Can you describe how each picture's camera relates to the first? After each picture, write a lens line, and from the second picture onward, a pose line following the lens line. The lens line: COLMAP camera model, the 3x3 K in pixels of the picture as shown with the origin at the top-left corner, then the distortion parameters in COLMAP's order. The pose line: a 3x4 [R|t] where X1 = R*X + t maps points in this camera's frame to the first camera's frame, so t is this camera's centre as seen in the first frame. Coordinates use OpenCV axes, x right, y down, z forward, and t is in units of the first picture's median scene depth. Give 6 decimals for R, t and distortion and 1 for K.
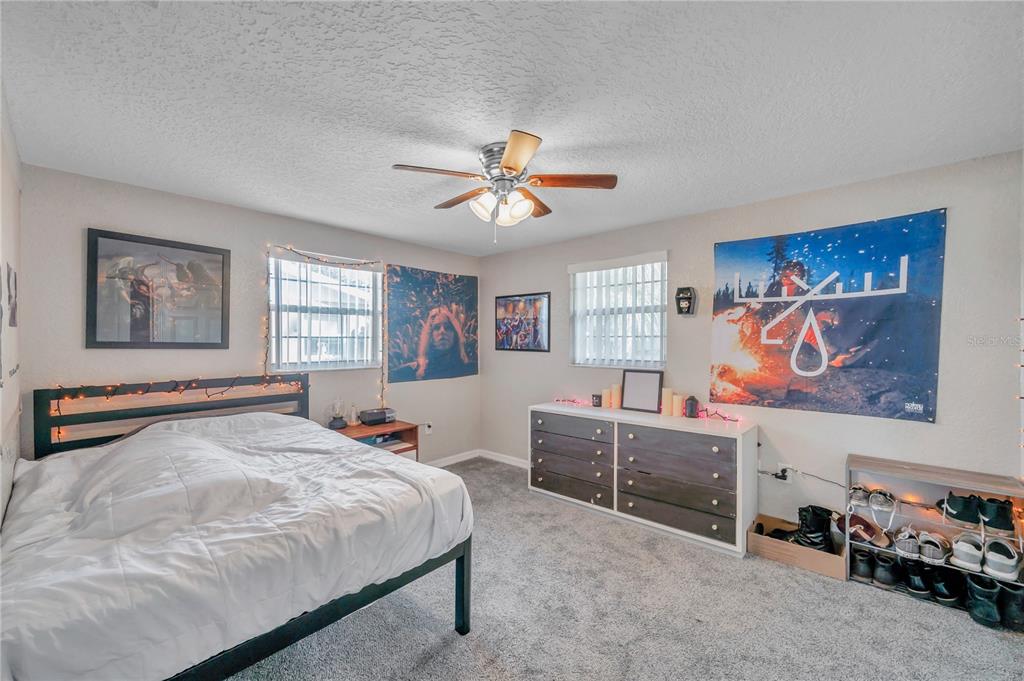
lens RADIAL K [[408.1, 0, 515.3], [0, 408.1, 344.6], [0, 0, 1]] dist [-0.001537, -0.000503]
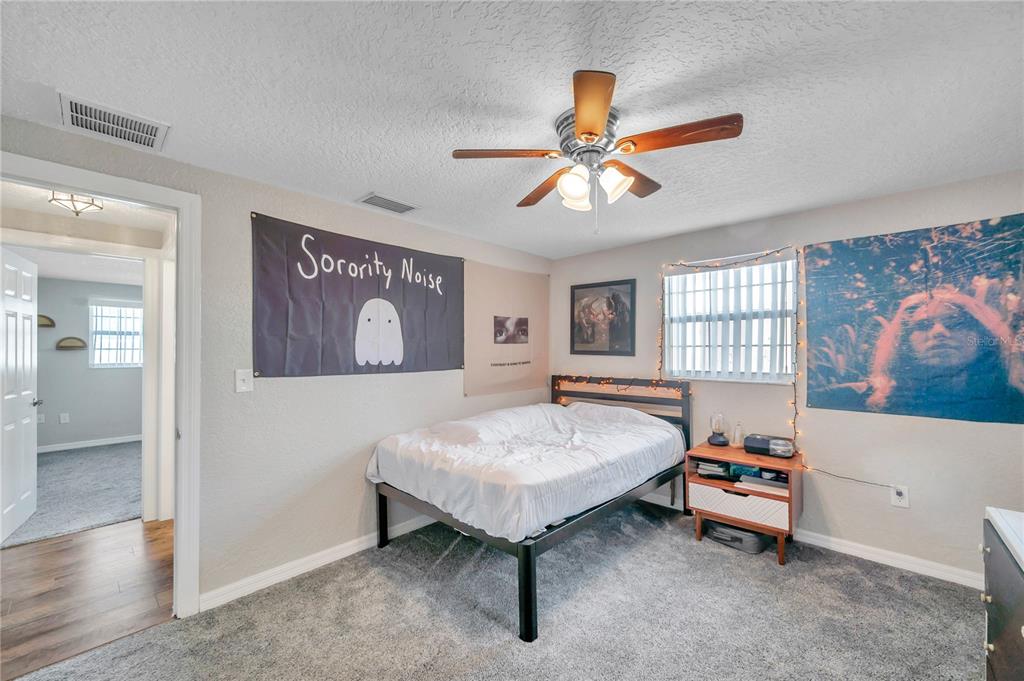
lens RADIAL K [[408.1, 0, 514.2], [0, 408.1, 345.4], [0, 0, 1]] dist [-0.001537, -0.000503]
pose [[-0.032235, -0.009701, -0.999433, 0.432435], [-0.007465, 0.999927, -0.009465, -0.005891], [0.999452, 0.007155, -0.032305, 0.489977]]
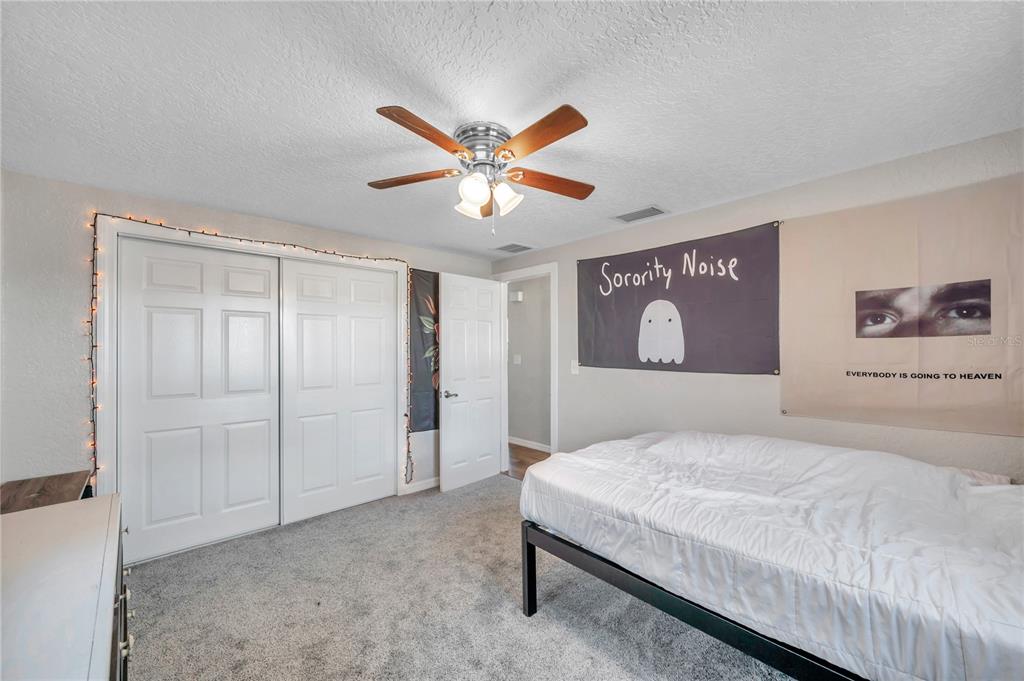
lens RADIAL K [[408.1, 0, 511.5], [0, 408.1, 342.1], [0, 0, 1]] dist [-0.001537, -0.000503]
pose [[-0.993489, 0.001385, 0.113921, -0.129922], [0.000343, 0.999958, -0.009171, -0.008158], [-0.113929, -0.009072, -0.993448, 1.054060]]
